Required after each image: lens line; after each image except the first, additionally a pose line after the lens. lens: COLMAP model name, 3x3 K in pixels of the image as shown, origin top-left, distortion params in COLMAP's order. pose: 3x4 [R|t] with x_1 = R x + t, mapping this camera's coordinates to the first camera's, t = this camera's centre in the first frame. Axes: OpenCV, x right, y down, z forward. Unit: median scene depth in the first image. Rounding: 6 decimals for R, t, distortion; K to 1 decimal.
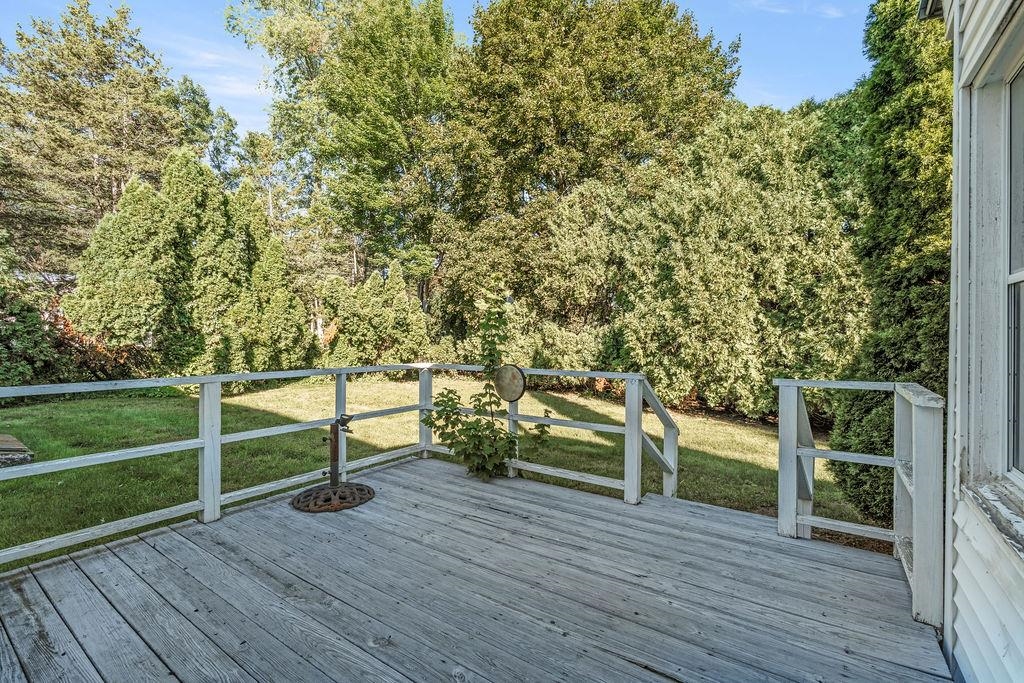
lens RADIAL K [[445.7, 0, 514.0], [0, 445.7, 345.0], [0, 0, 1]] dist [-0.010953, 0.000404]
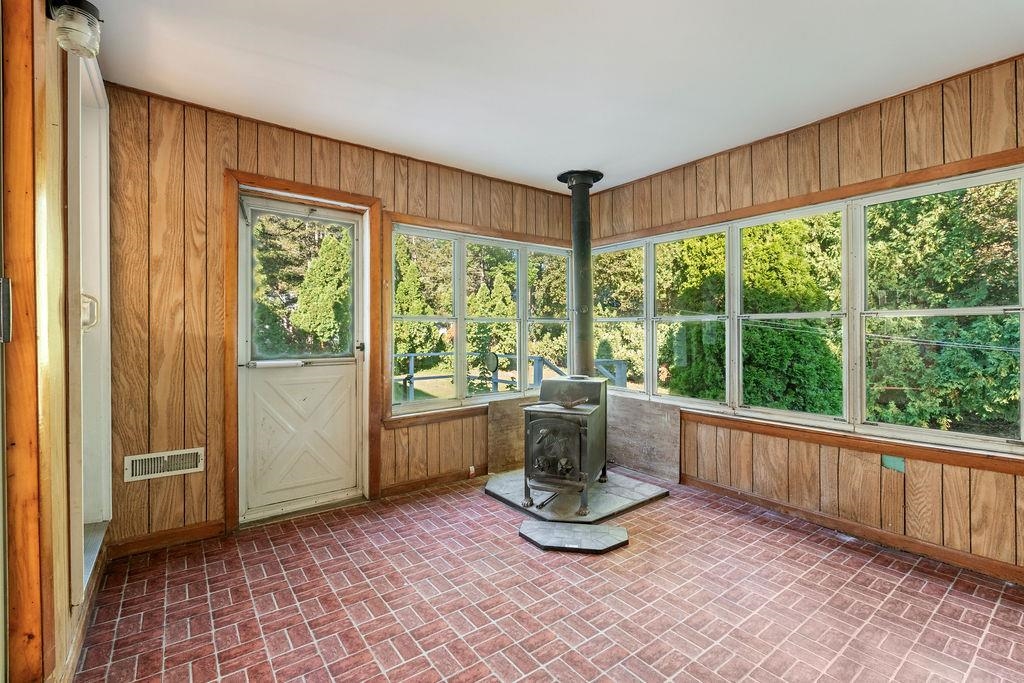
lens RADIAL K [[445.7, 0, 510.1], [0, 445.7, 336.5], [0, 0, 1]] dist [-0.010953, 0.000404]
pose [[0.948831, -0.004810, -0.315748, 0.168362], [0.001760, 0.999949, -0.009944, -0.001032], [0.315780, 0.008880, 0.948791, -0.194112]]
